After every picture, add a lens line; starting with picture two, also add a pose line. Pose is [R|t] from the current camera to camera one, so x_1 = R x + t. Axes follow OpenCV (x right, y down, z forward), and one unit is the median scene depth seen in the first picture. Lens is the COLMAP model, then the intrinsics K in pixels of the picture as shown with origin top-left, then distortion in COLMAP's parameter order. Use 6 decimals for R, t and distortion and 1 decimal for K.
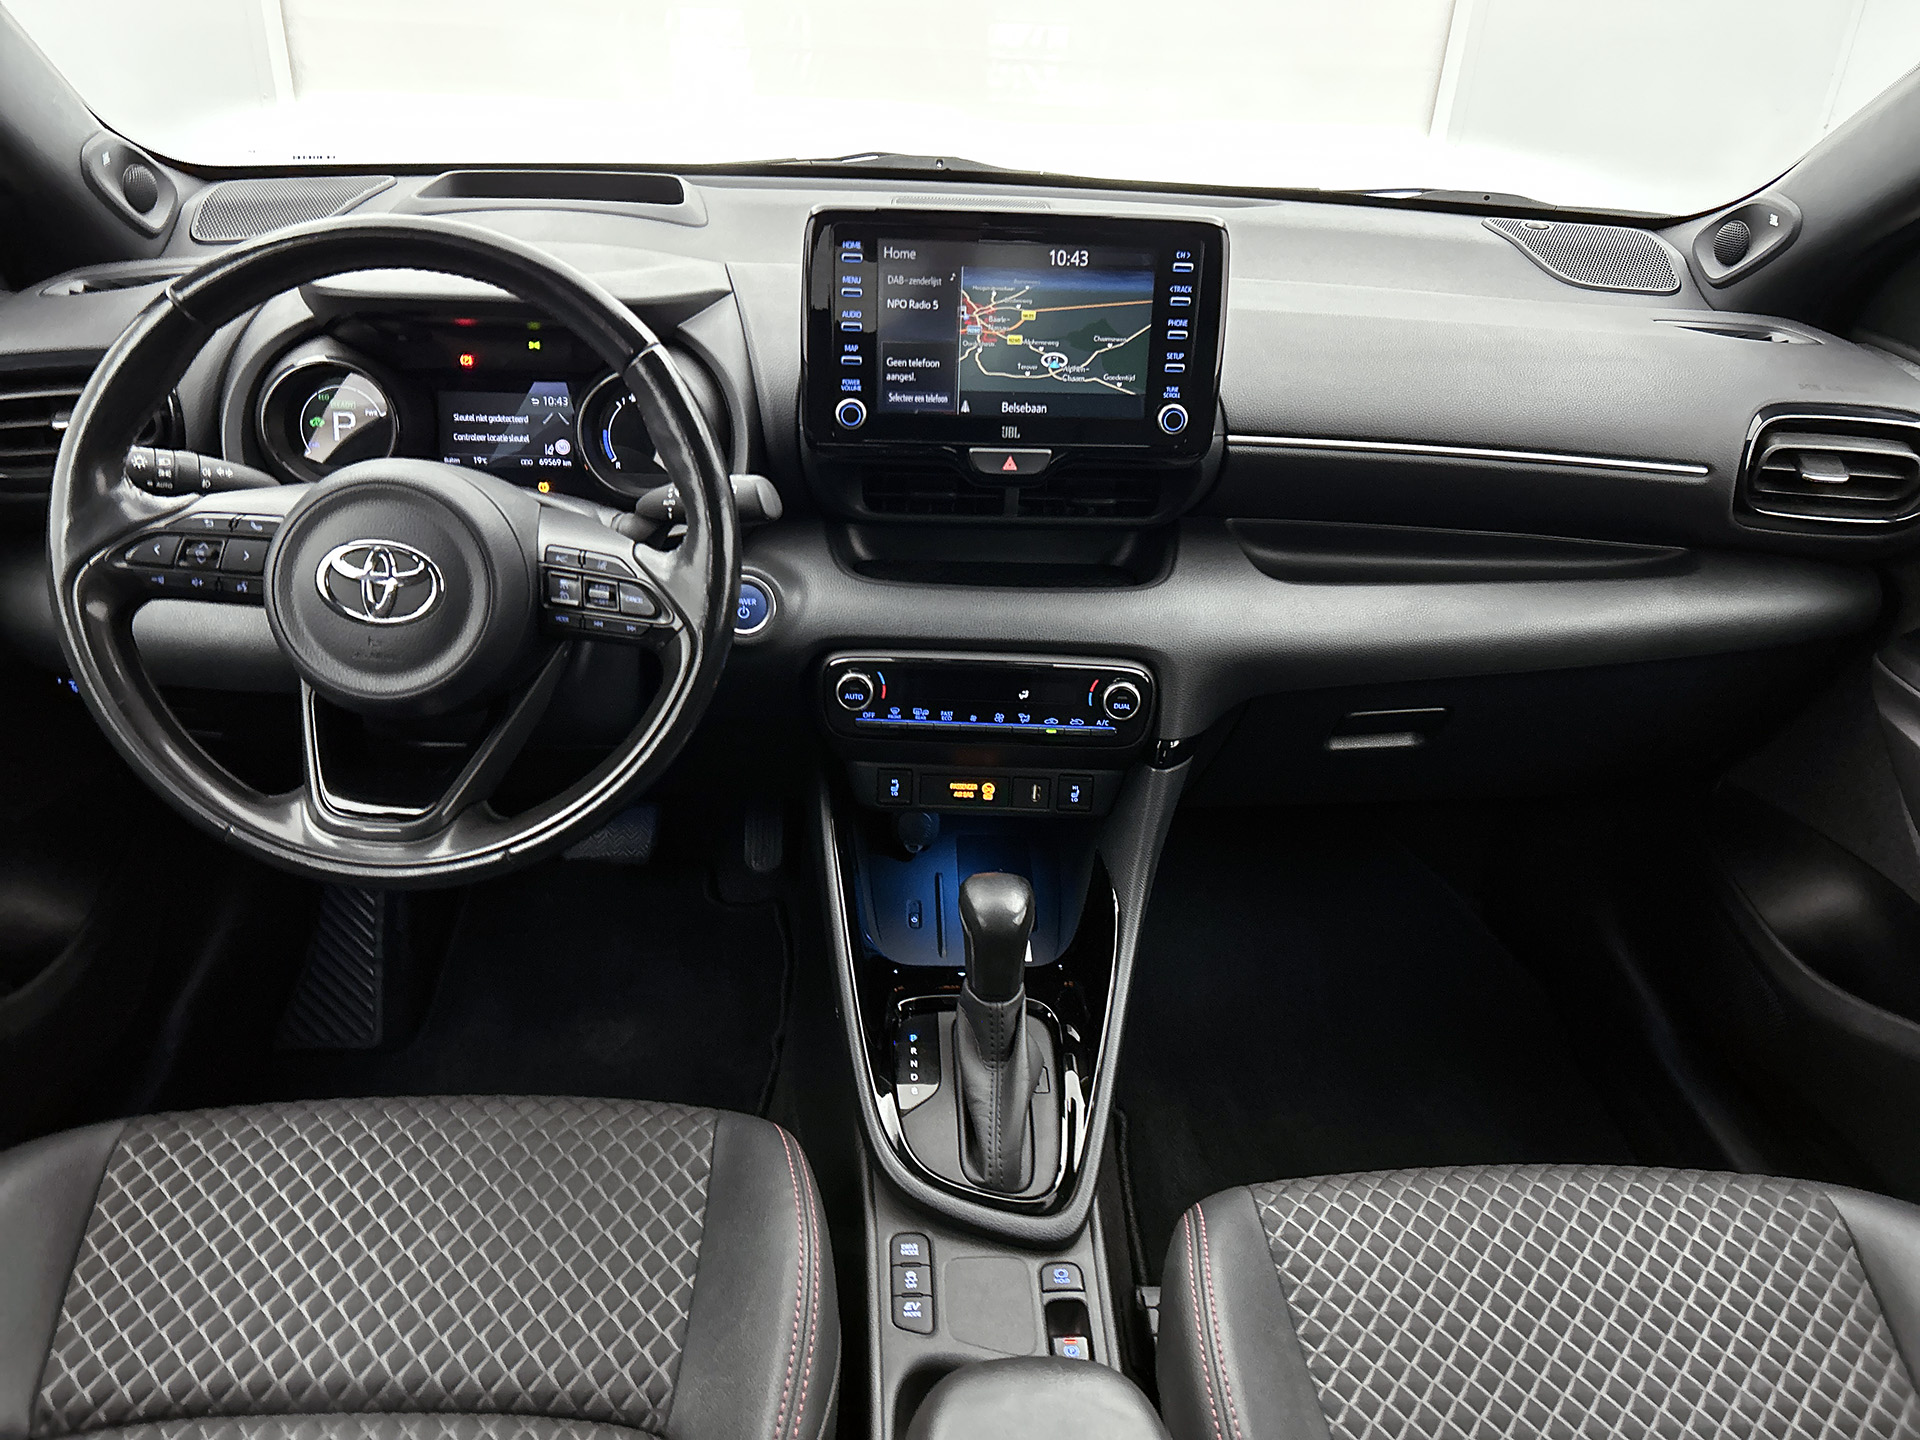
lens RADIAL K [[1478.0, 0, 953.1], [0, 1478.0, 725.8], [0, 0, 1]] dist [0.071093, -0.049940]
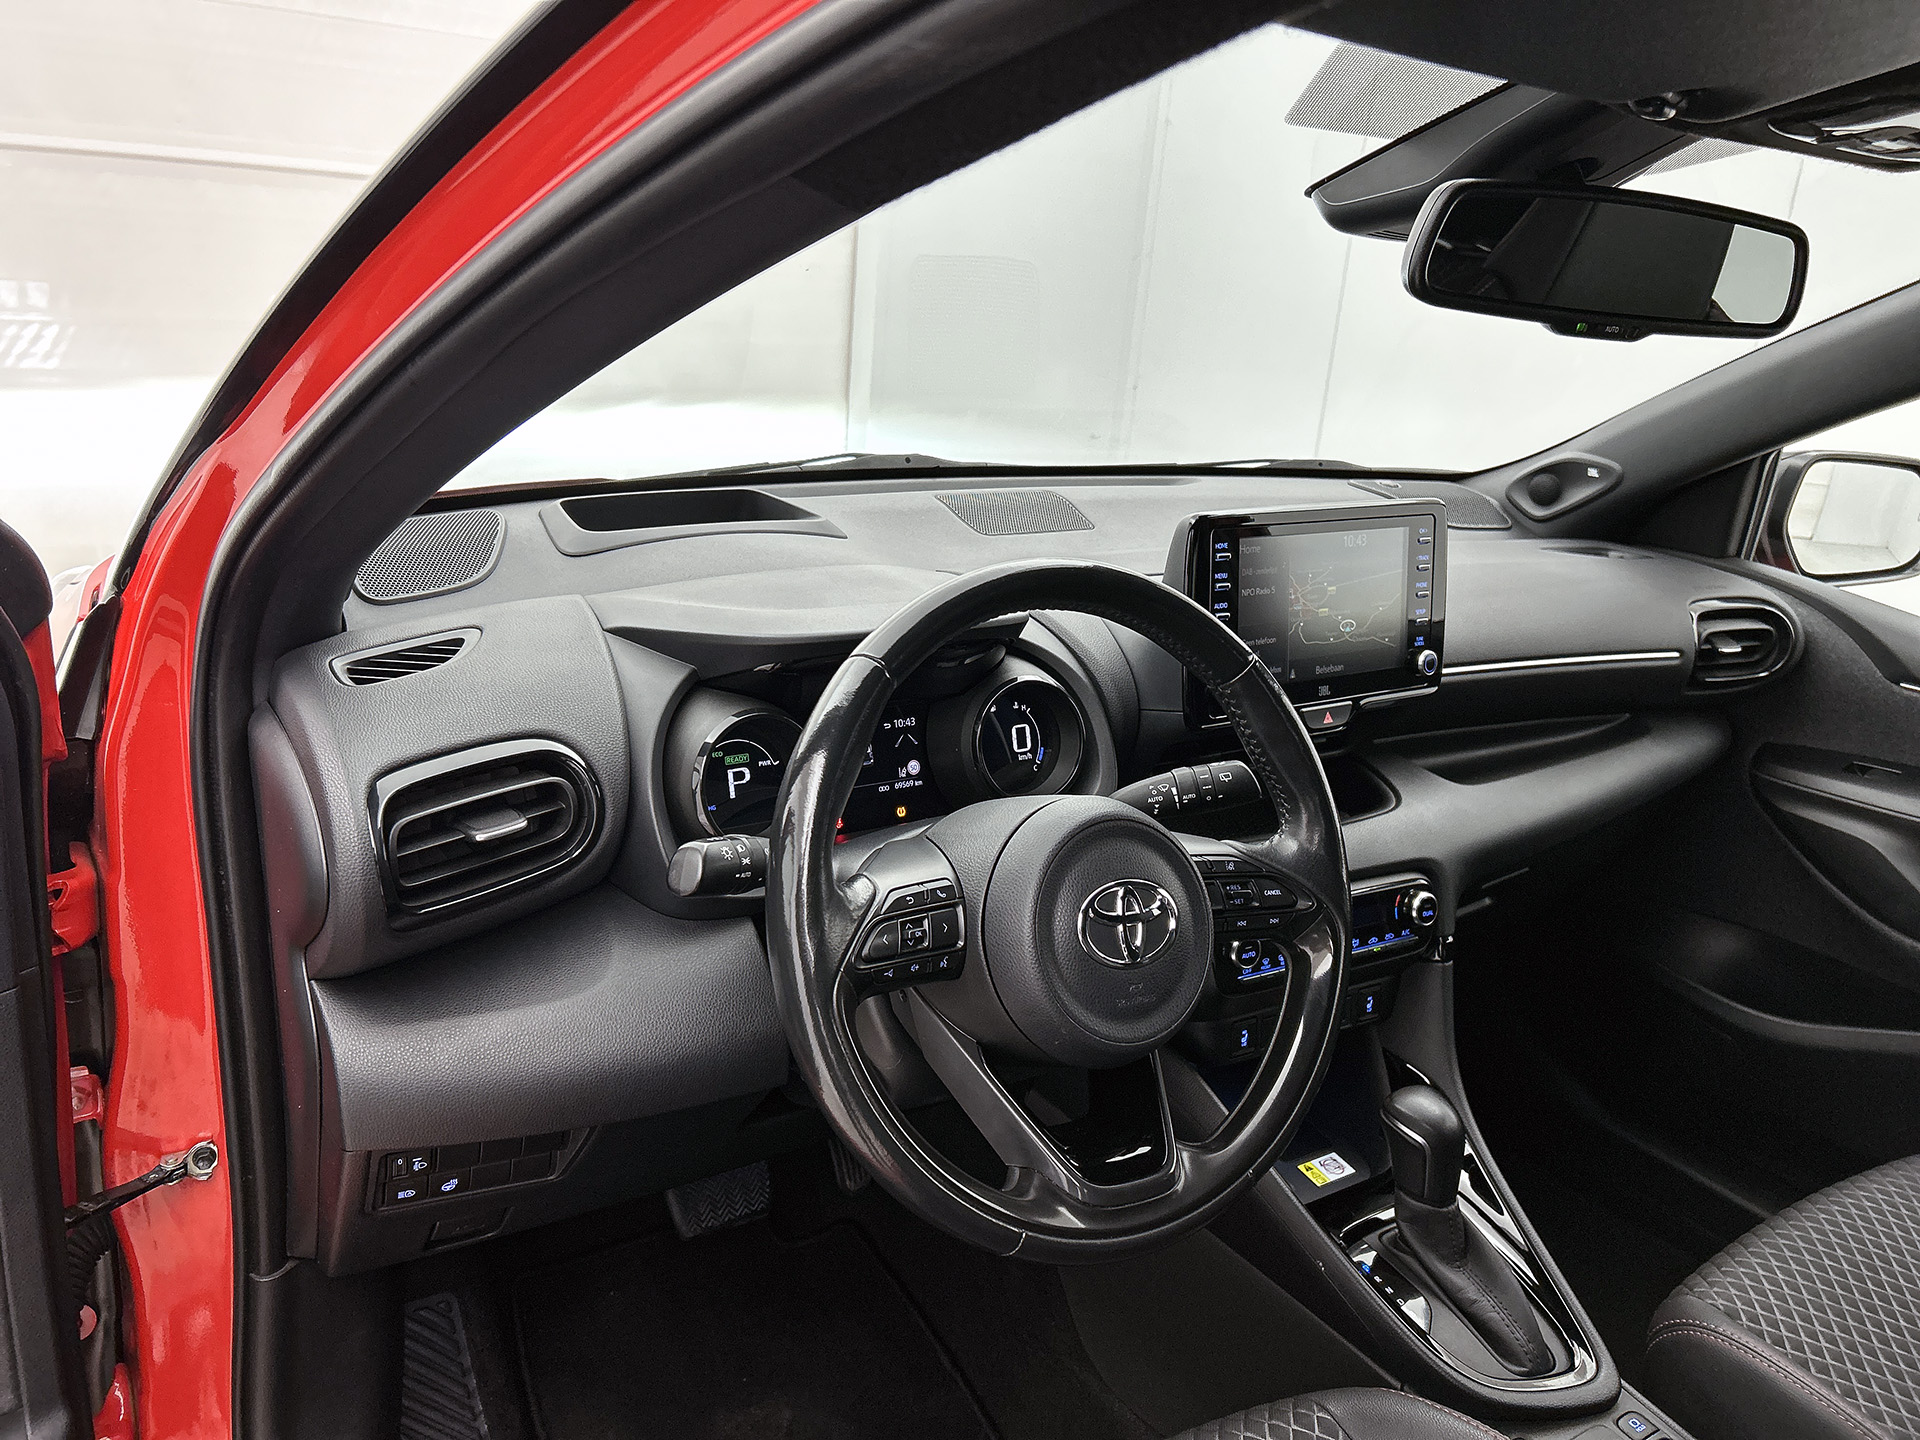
lens RADIAL K [[1478.0, 0, 956.8], [0, 1478.0, 708.0], [0, 0, 1]] dist [0.071093, -0.049940]
pose [[0.869442, -0.135048, 0.475219, -0.738666], [0.211761, 0.970939, -0.111508, -0.118611], [-0.446350, 0.197582, 0.872773, 0.144802]]
